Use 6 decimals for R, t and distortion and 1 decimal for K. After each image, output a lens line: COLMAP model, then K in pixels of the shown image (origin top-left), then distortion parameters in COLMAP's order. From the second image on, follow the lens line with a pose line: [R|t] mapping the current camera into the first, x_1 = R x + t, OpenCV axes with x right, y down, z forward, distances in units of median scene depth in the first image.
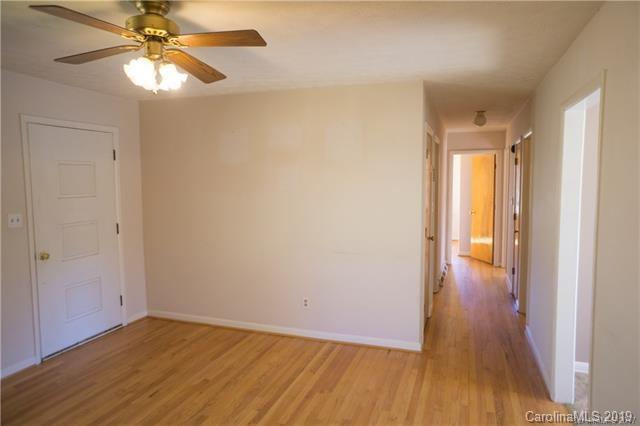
lens RADIAL K [[442.5, 0, 323.6], [0, 442.5, 214.7], [0, 0, 1]] dist [-0.046503, 0.082068]
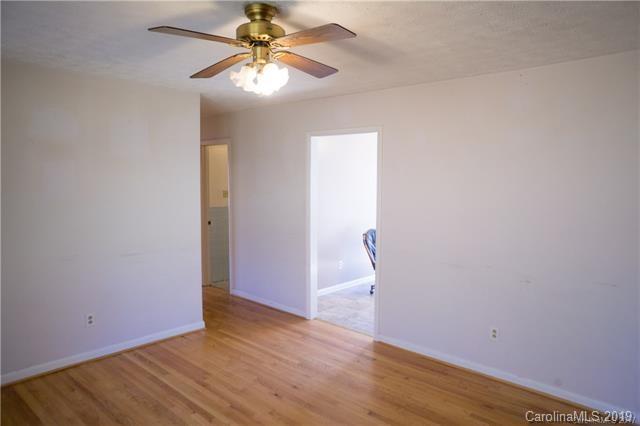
lens RADIAL K [[442.5, 0, 323.6], [0, 442.5, 214.7], [0, 0, 1]] dist [-0.046503, 0.082068]
pose [[0.392691, -0.073258, 0.916748, -0.757774], [0.065275, 0.996529, 0.051673, -0.024792], [-0.917351, 0.039550, 0.396110, 0.271460]]
